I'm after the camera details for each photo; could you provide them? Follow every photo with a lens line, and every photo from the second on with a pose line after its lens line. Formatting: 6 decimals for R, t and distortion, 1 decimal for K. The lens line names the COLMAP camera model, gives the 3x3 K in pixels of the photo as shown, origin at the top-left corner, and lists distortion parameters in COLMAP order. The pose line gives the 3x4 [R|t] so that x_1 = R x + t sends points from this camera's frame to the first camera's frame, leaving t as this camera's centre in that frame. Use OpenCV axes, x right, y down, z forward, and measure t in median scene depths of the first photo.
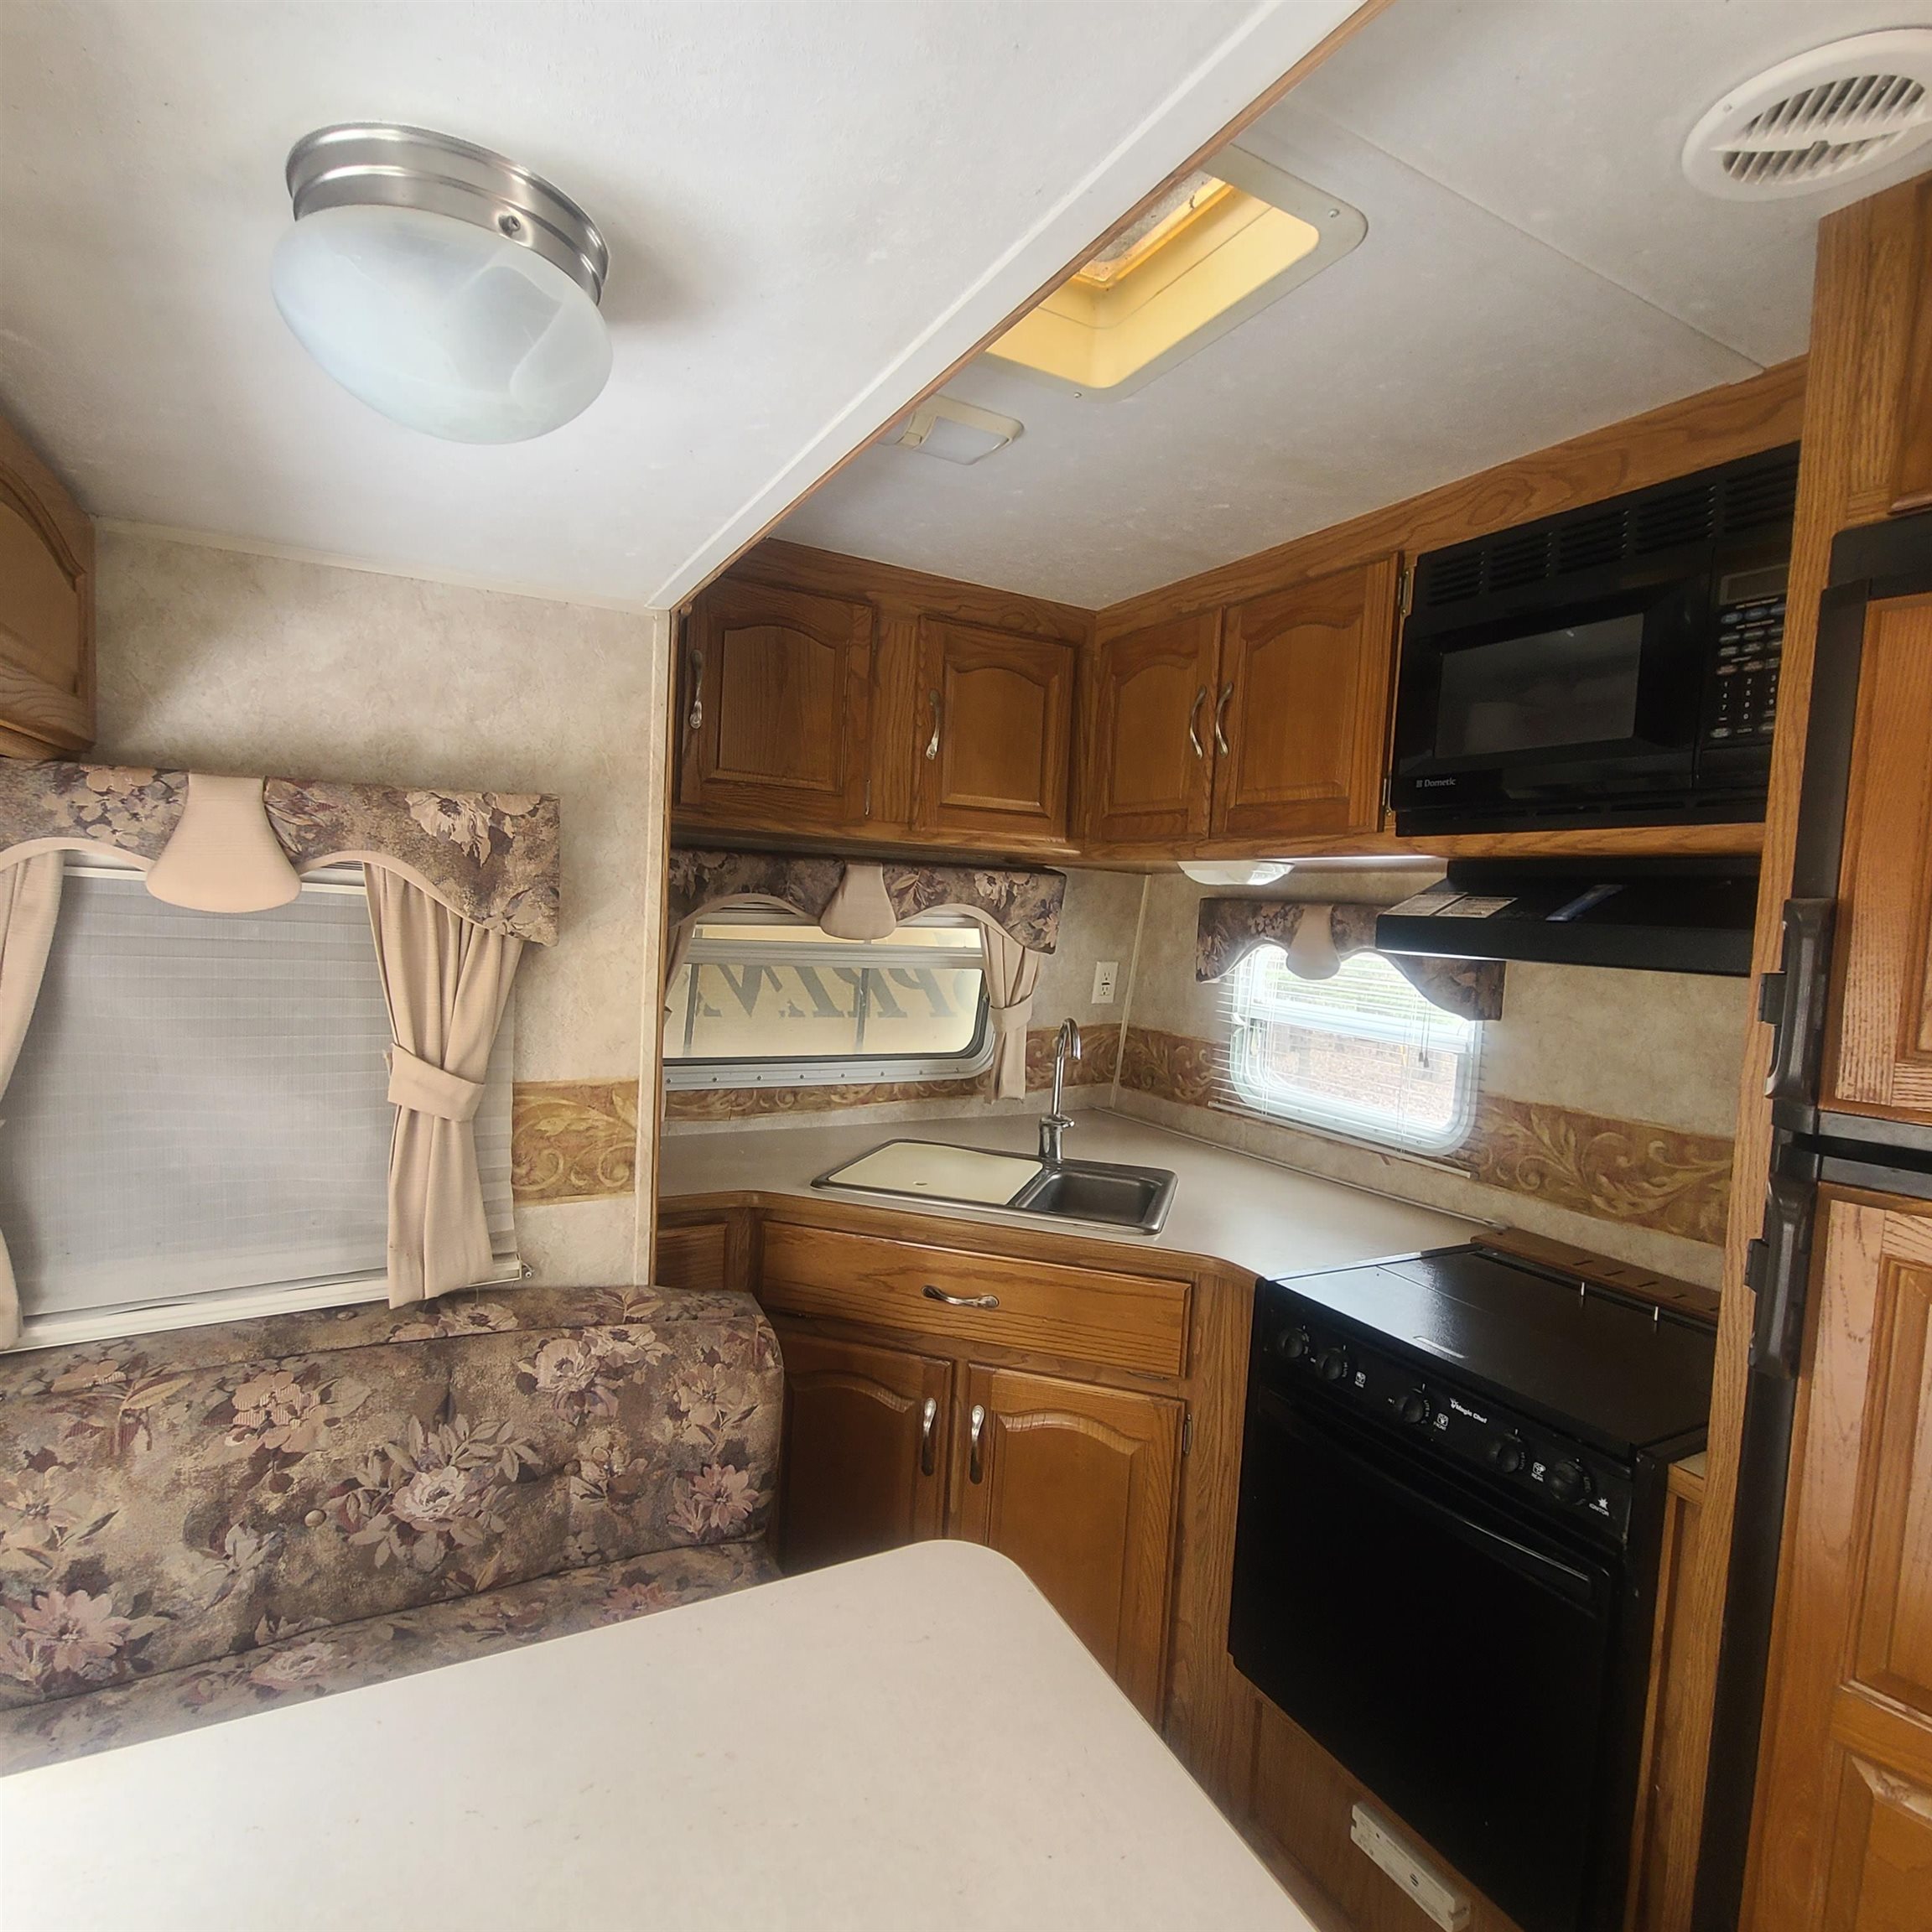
lens RADIAL K [[1036.6, 0, 961.6], [0, 1036.6, 971.2], [0, 0, 1]] dist [-0.001468, -0.000295]
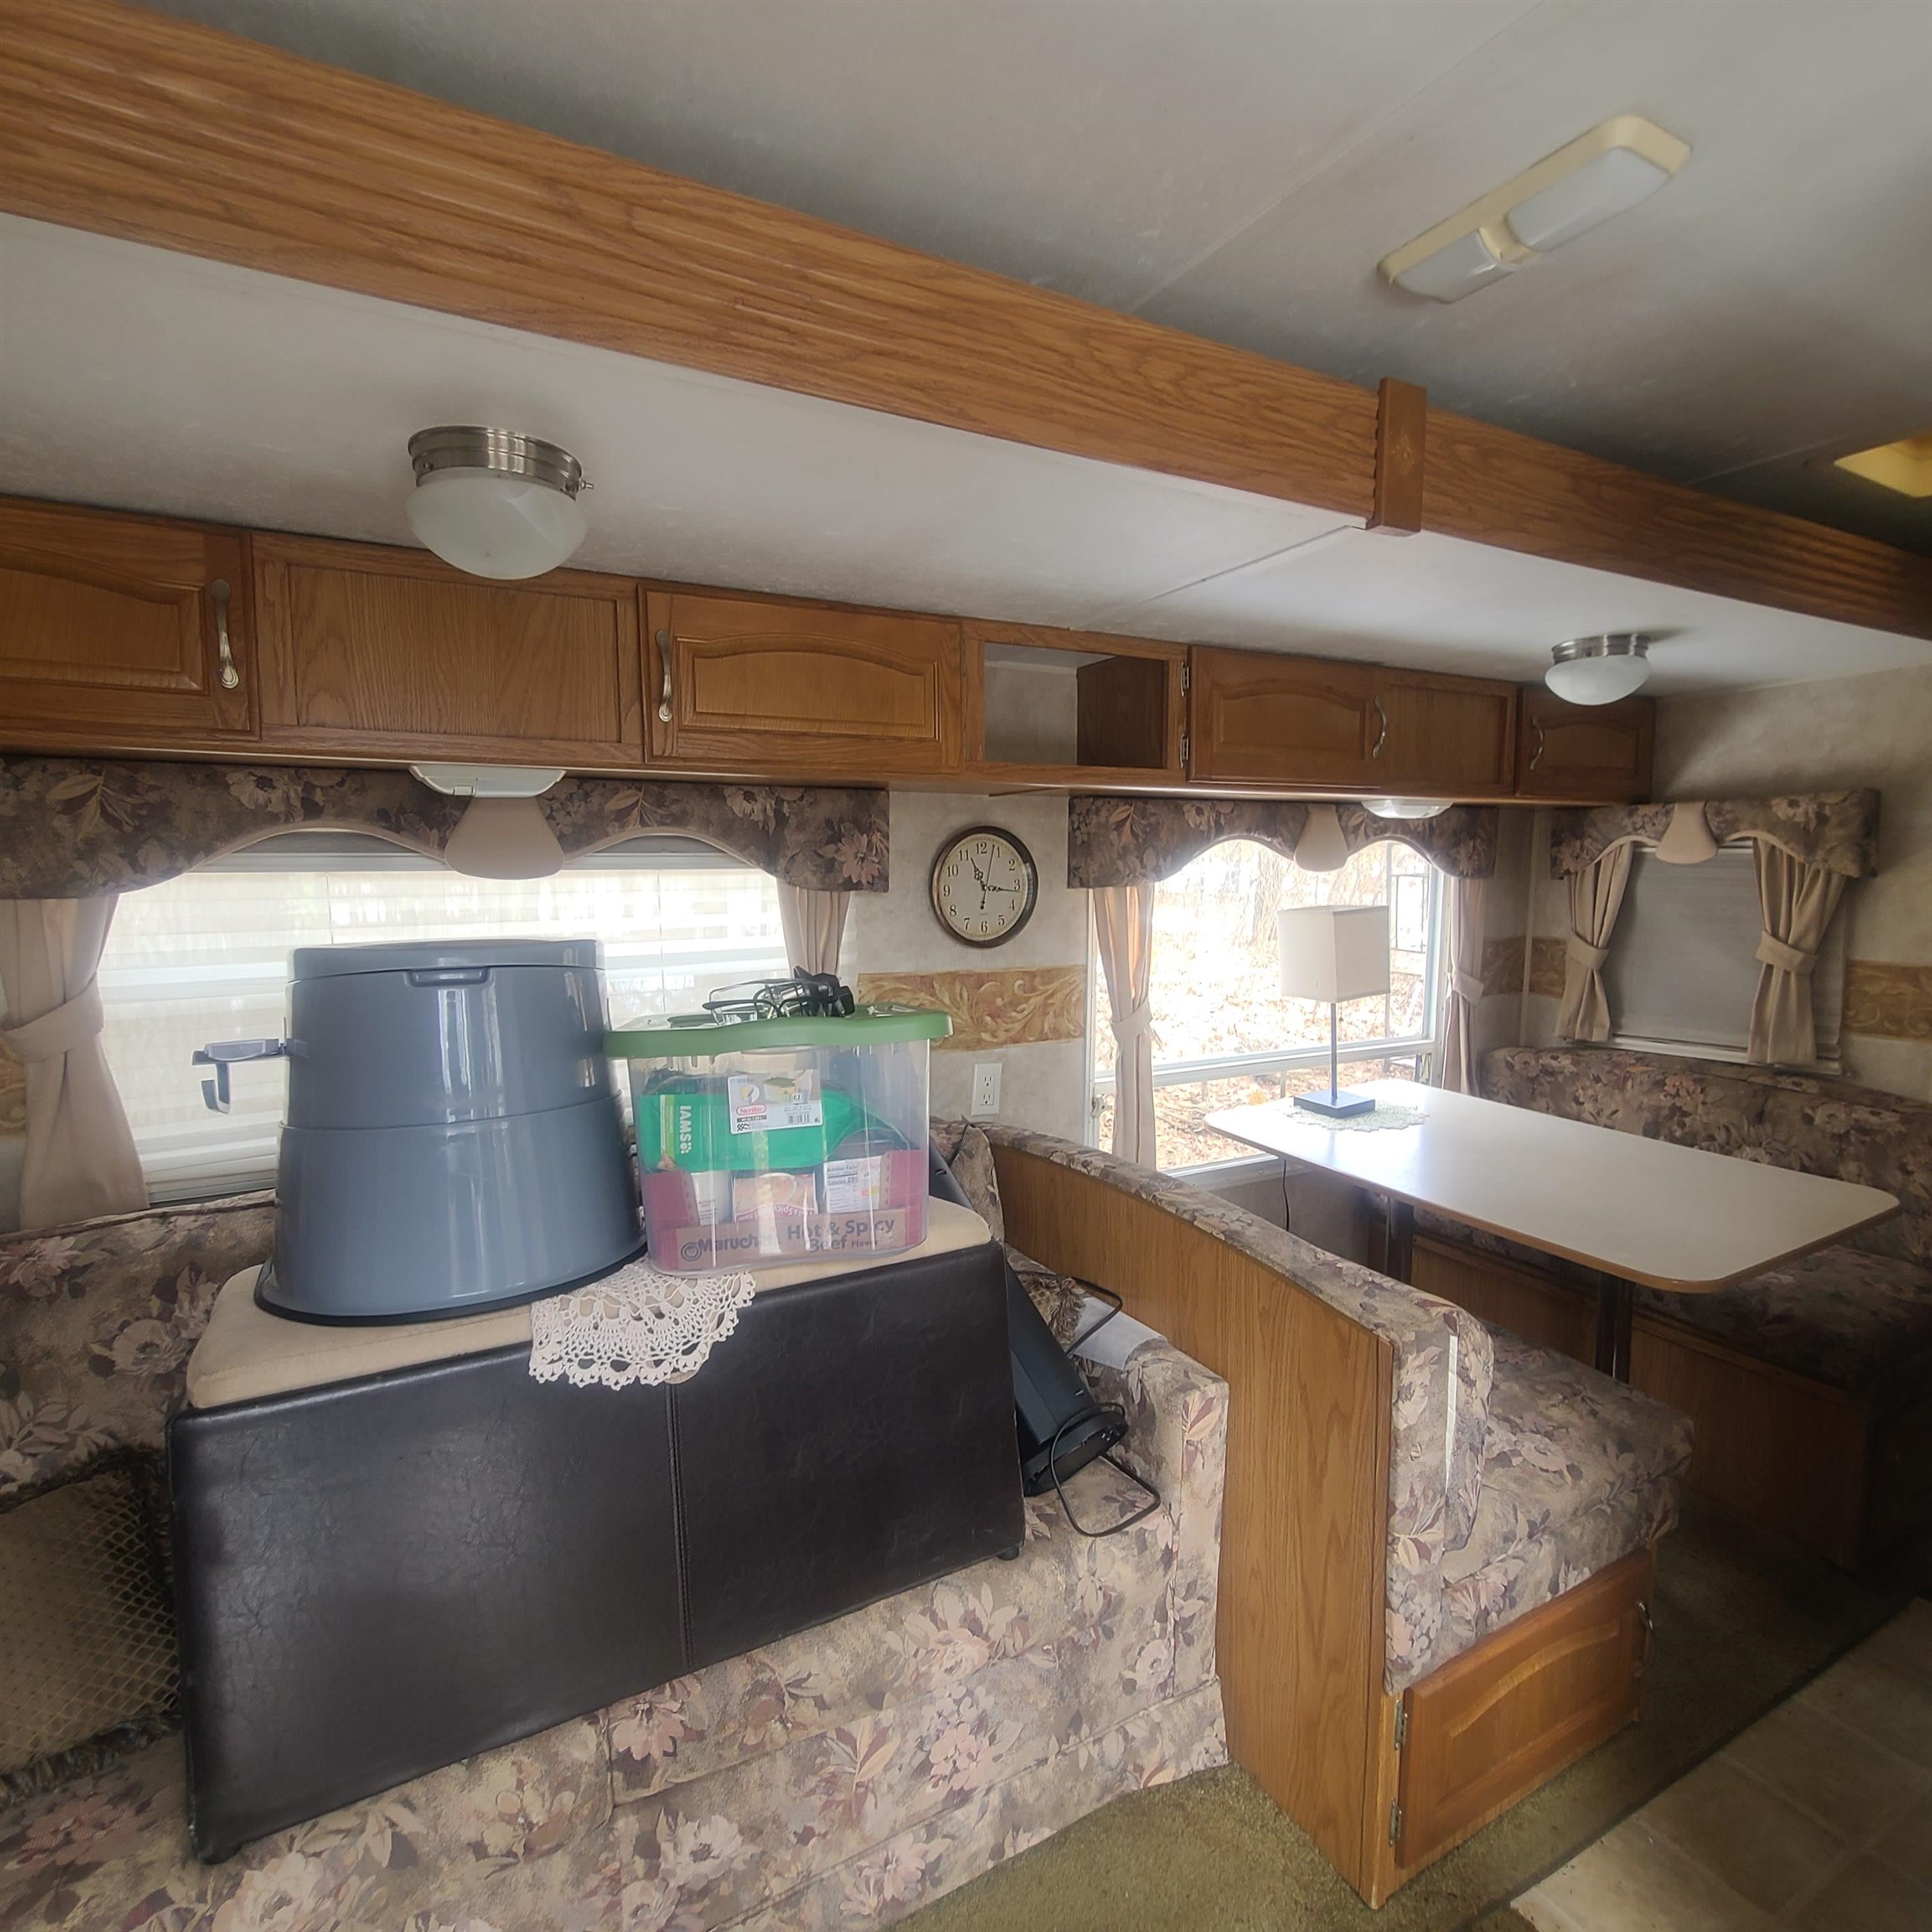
lens RADIAL K [[1036.6, 0, 966.7], [0, 1036.6, 967.7], [0, 0, 1]] dist [-0.001468, -0.000295]
pose [[0.001221, 0.050808, -0.998708, 1.401752], [-0.059399, 0.996949, 0.050646, 0.133684], [0.998234, 0.059261, 0.004235, -0.497721]]
